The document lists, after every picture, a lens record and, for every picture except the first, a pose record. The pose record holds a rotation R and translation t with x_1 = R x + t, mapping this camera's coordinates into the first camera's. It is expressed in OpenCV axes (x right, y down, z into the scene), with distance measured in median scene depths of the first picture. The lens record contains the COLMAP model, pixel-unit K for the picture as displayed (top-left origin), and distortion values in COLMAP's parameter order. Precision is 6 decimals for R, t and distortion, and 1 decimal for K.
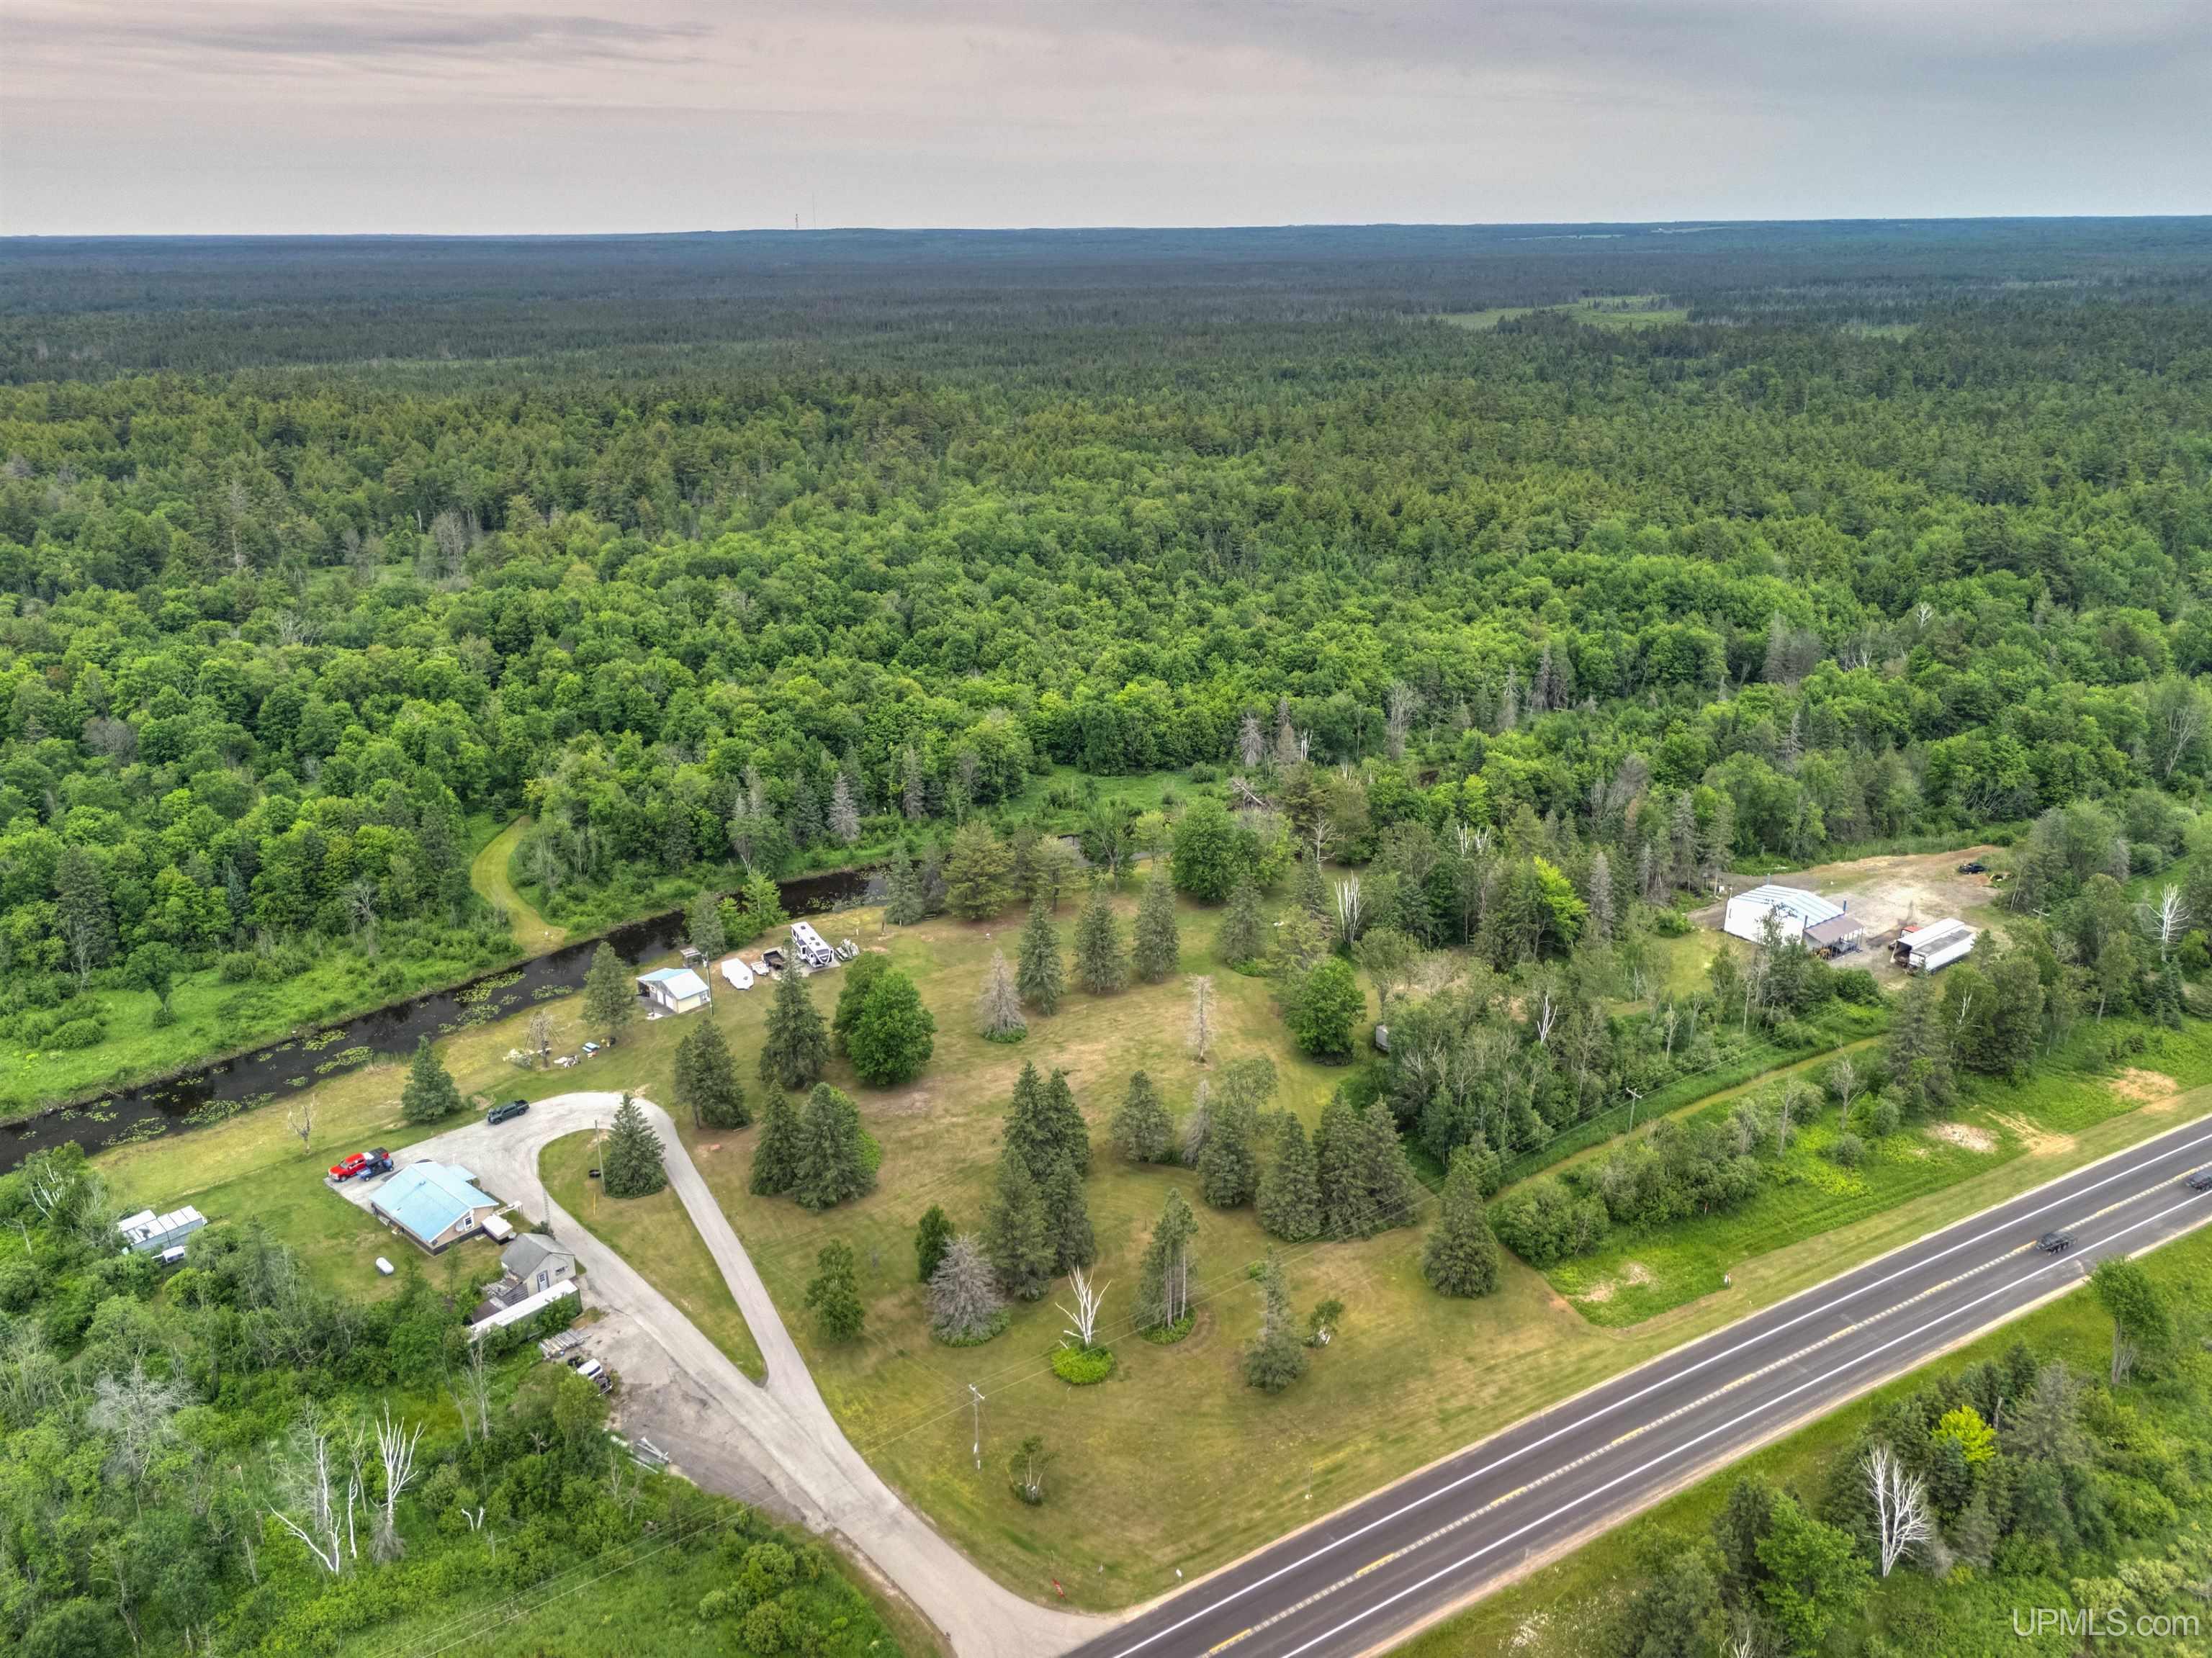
lens RADIAL K [[1622.7, 0, 1111.6], [0, 1622.7, 824.7], [0, 0, 1]] dist [0.050541, -0.019609]
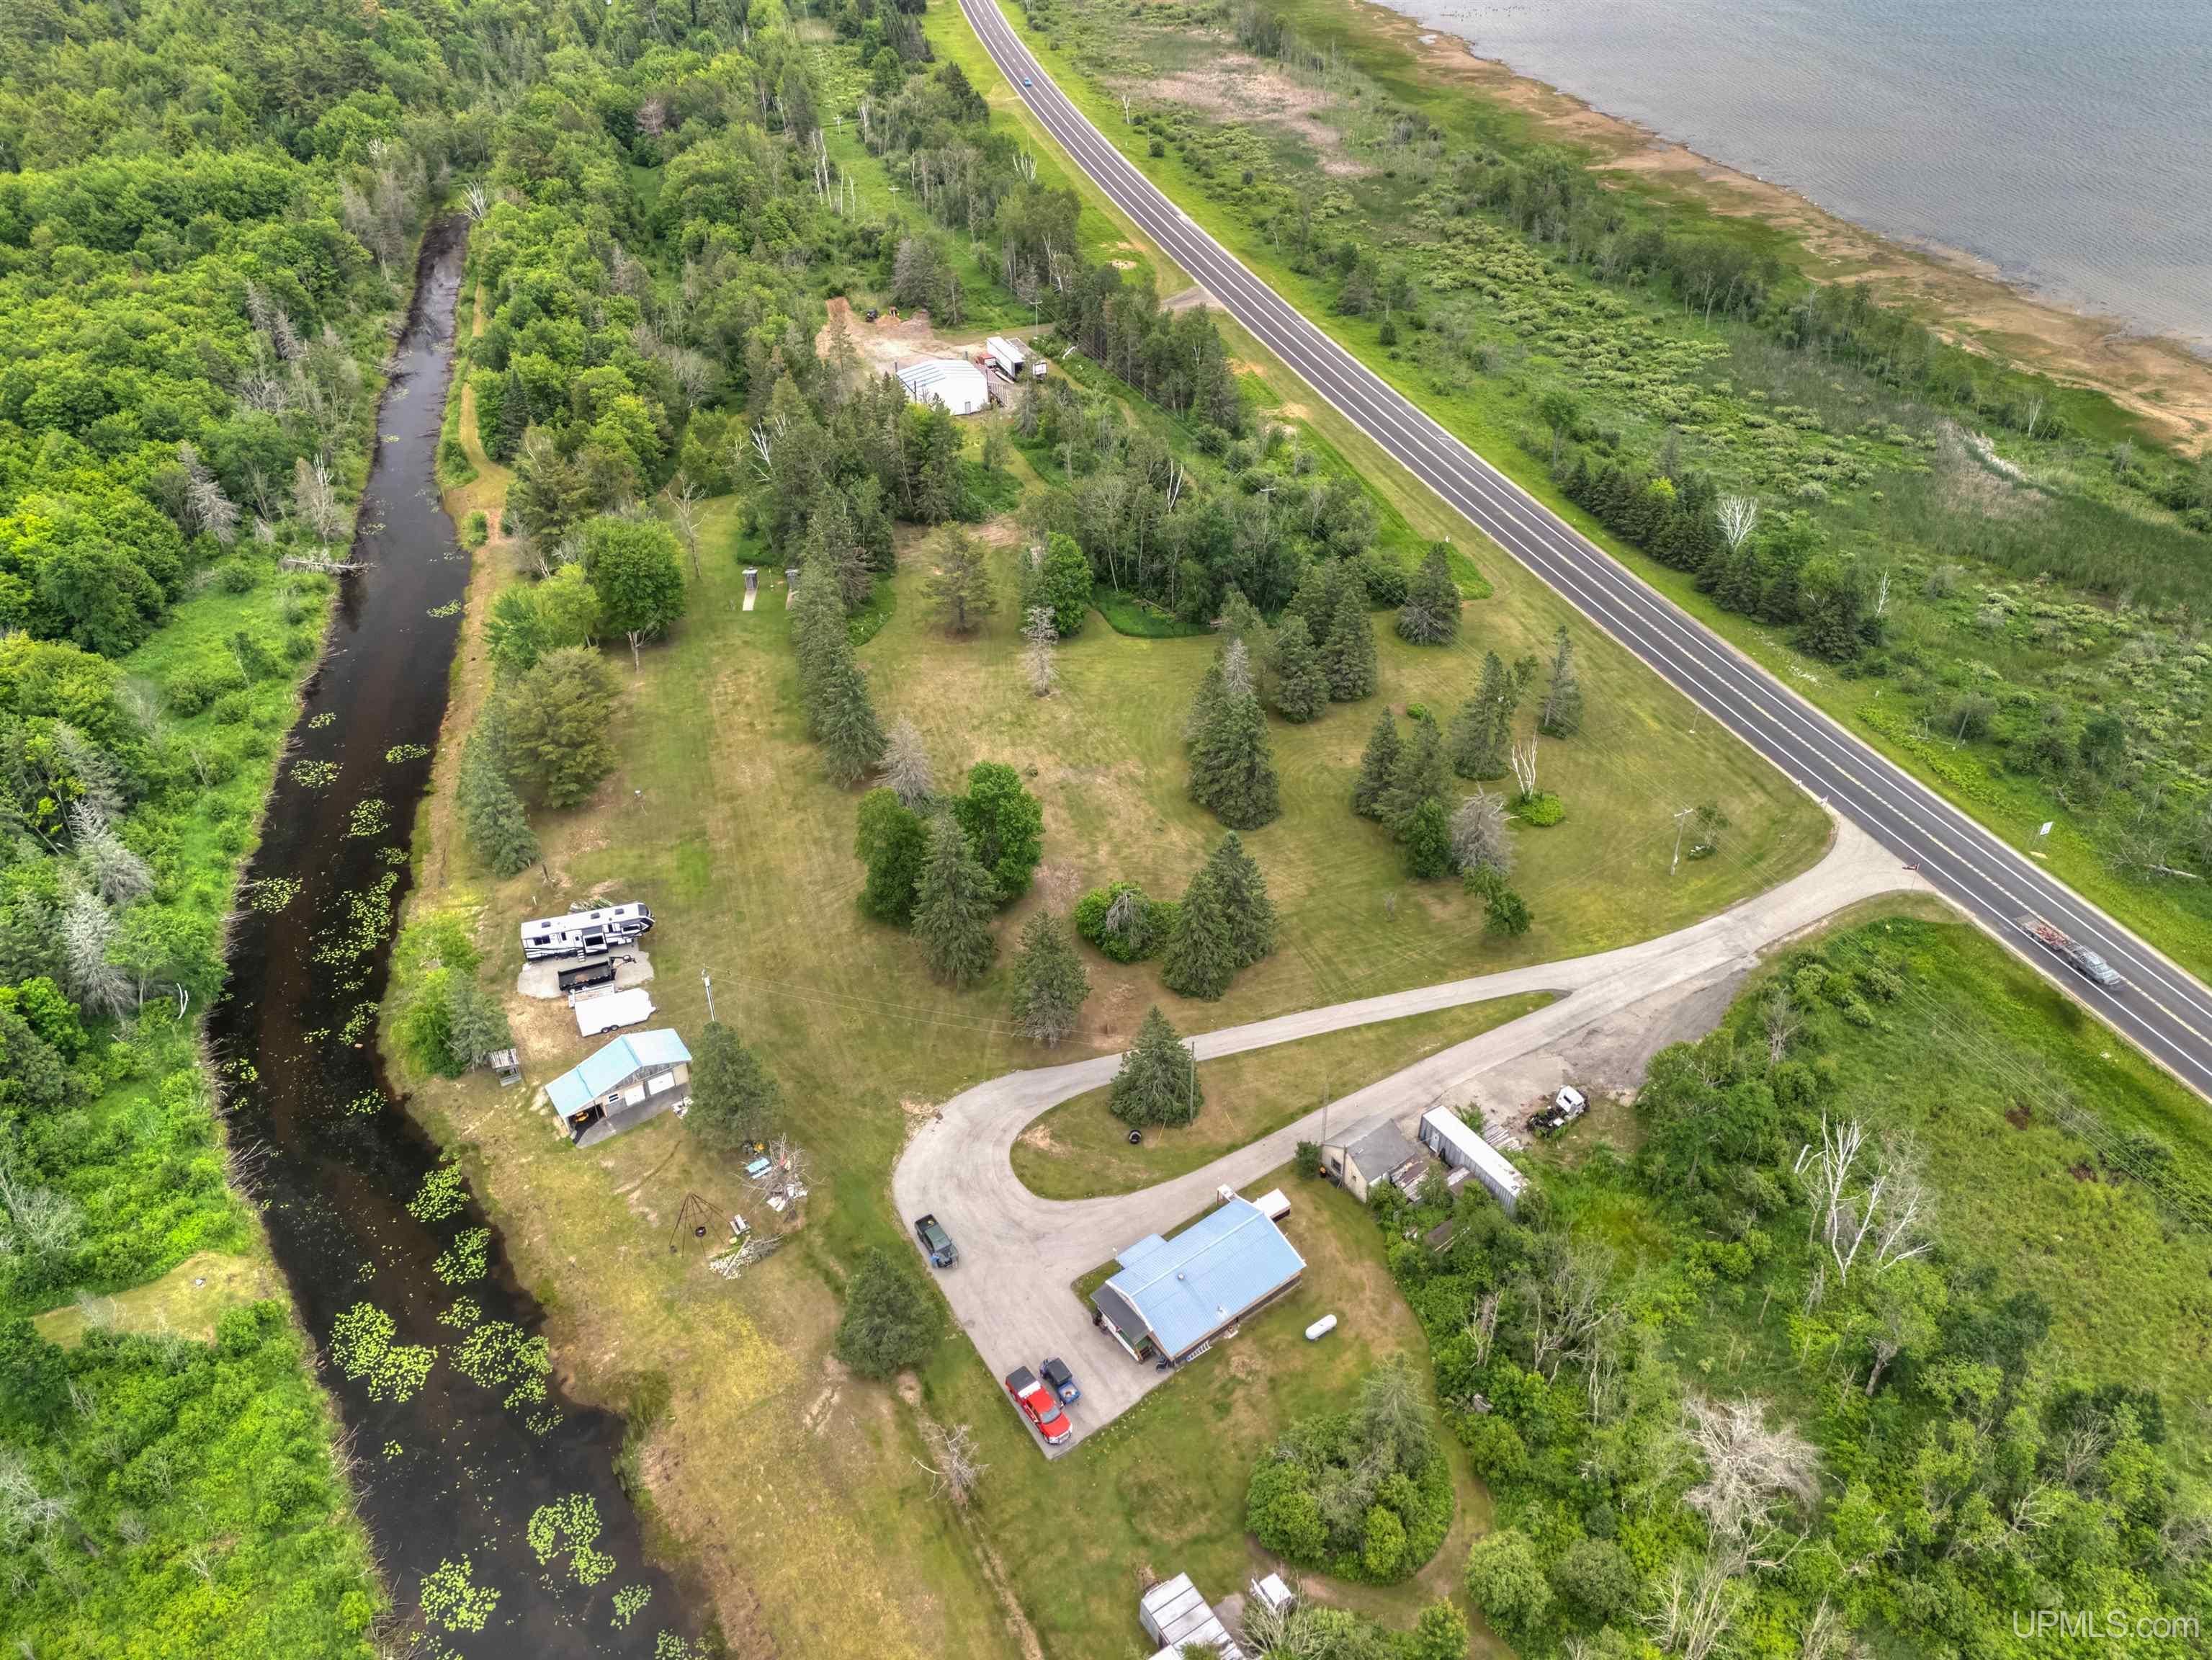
lens RADIAL K [[1623.1, 0, 1093.5], [0, 1623.1, 825.3], [0, 0, 1]] dist [0.050541, -0.019609]
pose [[0.210227, -0.566350, 0.796902, -0.882860], [0.347287, 0.805217, 0.480643, -0.284172], [-0.913891, 0.175710, 0.365964, 0.759315]]
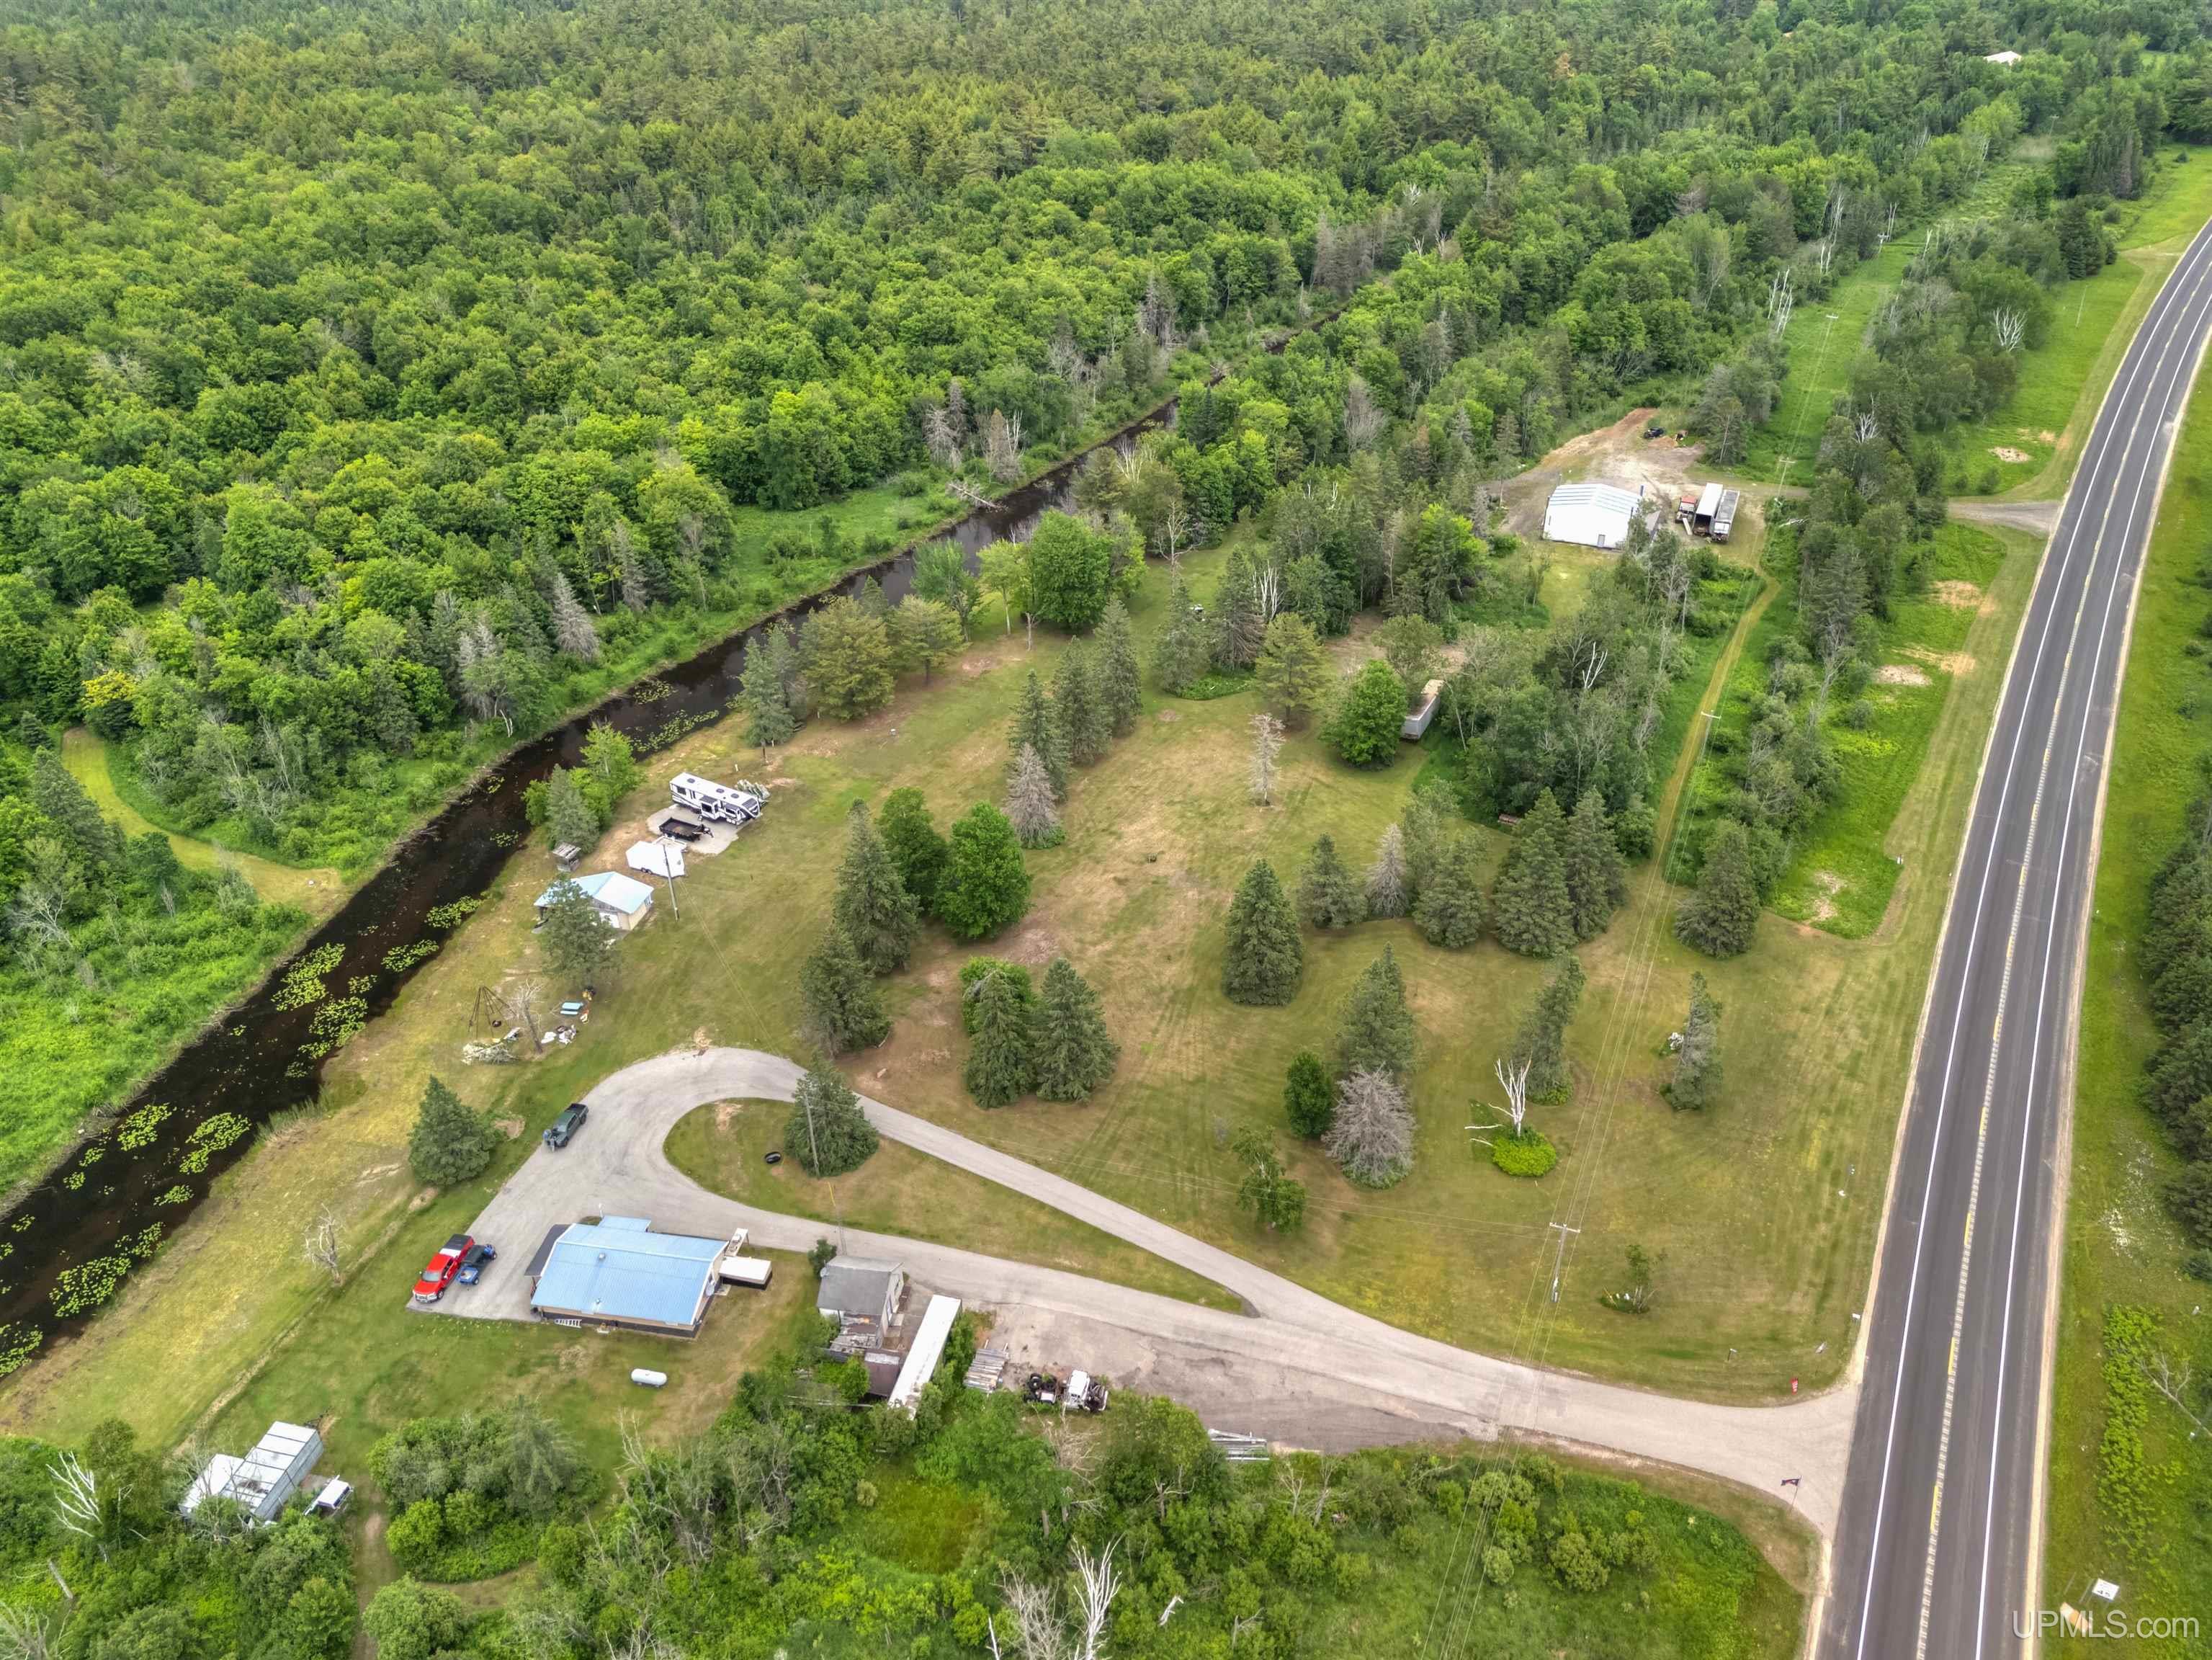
lens RADIAL K [[1623.1, 0, 1106.0], [0, 1623.1, 827.9], [0, 0, 1]] dist [0.050541, -0.019609]
pose [[0.863388, -0.283864, 0.417113, -0.483806], [0.188357, 0.948291, 0.255472, -0.108221], [-0.468064, -0.142005, 0.872210, 0.290855]]
